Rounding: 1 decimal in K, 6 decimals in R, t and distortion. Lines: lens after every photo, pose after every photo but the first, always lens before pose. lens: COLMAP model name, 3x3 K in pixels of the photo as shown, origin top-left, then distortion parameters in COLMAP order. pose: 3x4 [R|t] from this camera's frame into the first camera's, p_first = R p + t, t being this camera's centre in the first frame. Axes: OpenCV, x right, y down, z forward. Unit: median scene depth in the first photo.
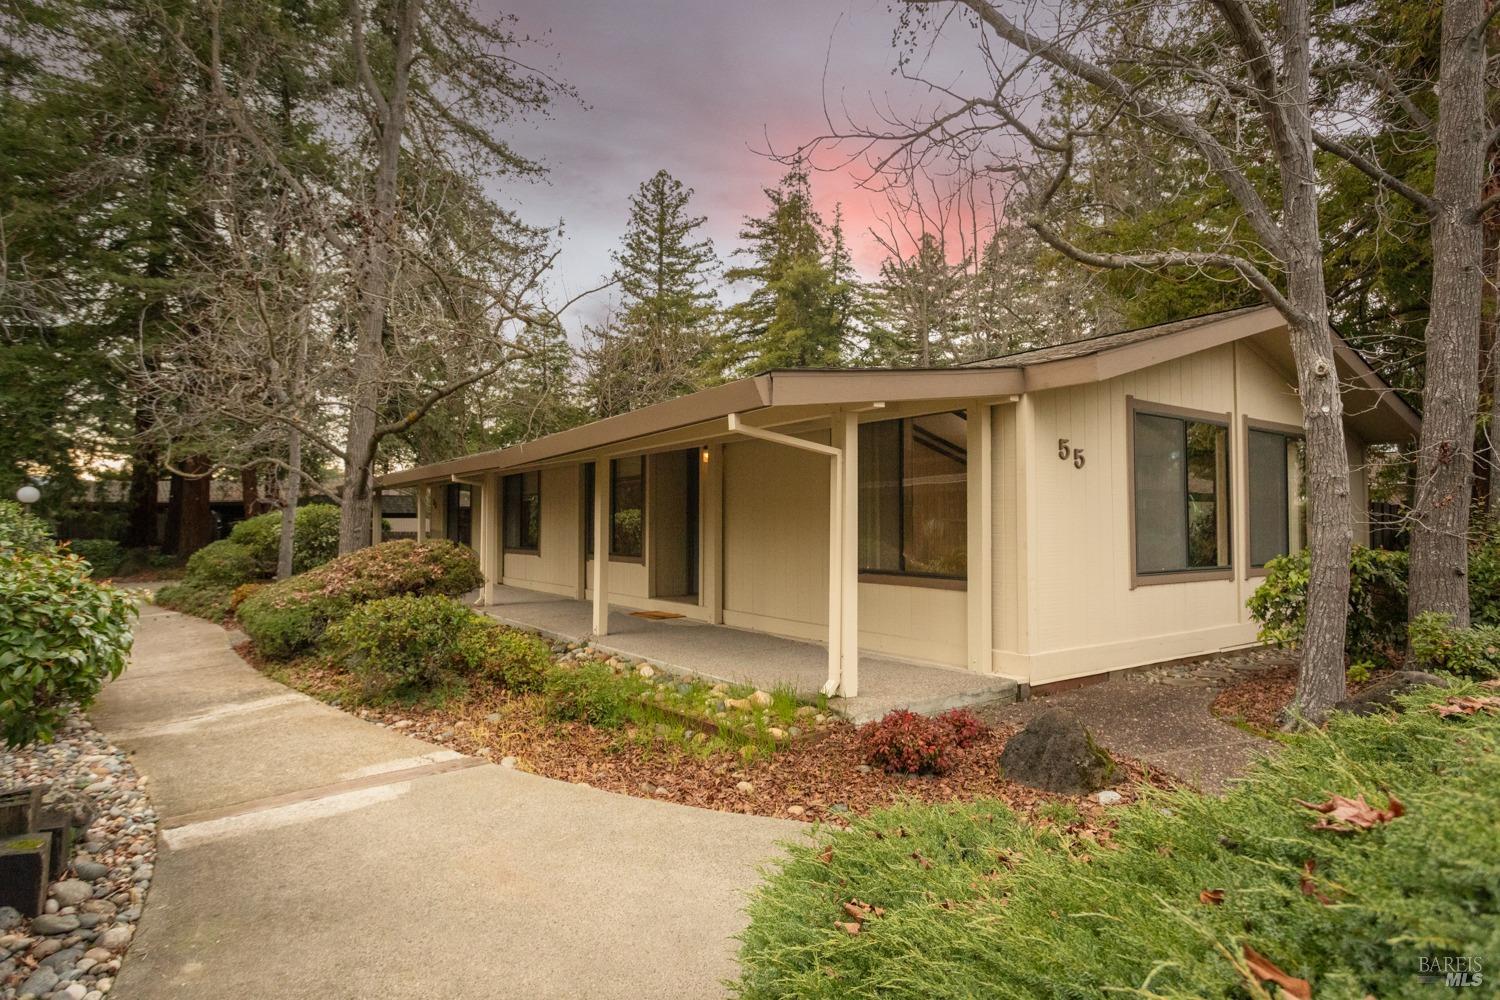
lens RADIAL K [[876.6, 0, 750.0], [0, 876.6, 500.0], [0, 0, 1]] dist [0.001343, 0.001101]
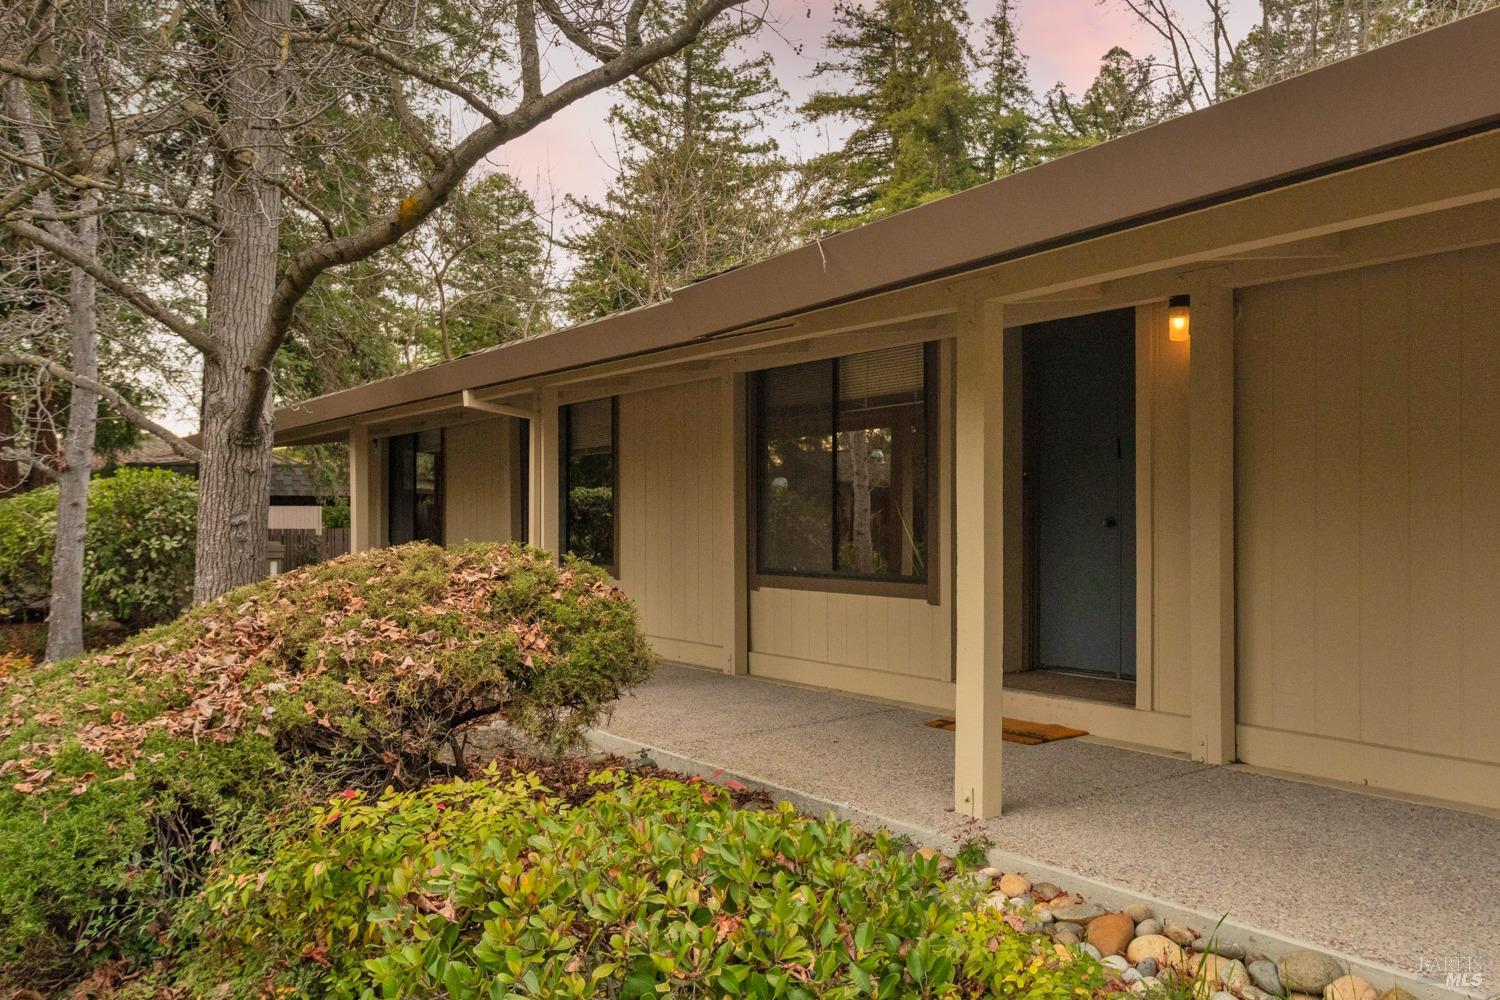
lens RADIAL K [[1153.7, 0, 752.6], [0, 1153.7, 519.7], [0, 0, 1]] dist [0.025578, -0.000353]
pose [[0.999243, -0.003406, 0.038745, -0.096246], [0.002296, 0.999587, 0.028653, 0.007679], [-0.038827, -0.028542, 0.998838, 0.187169]]
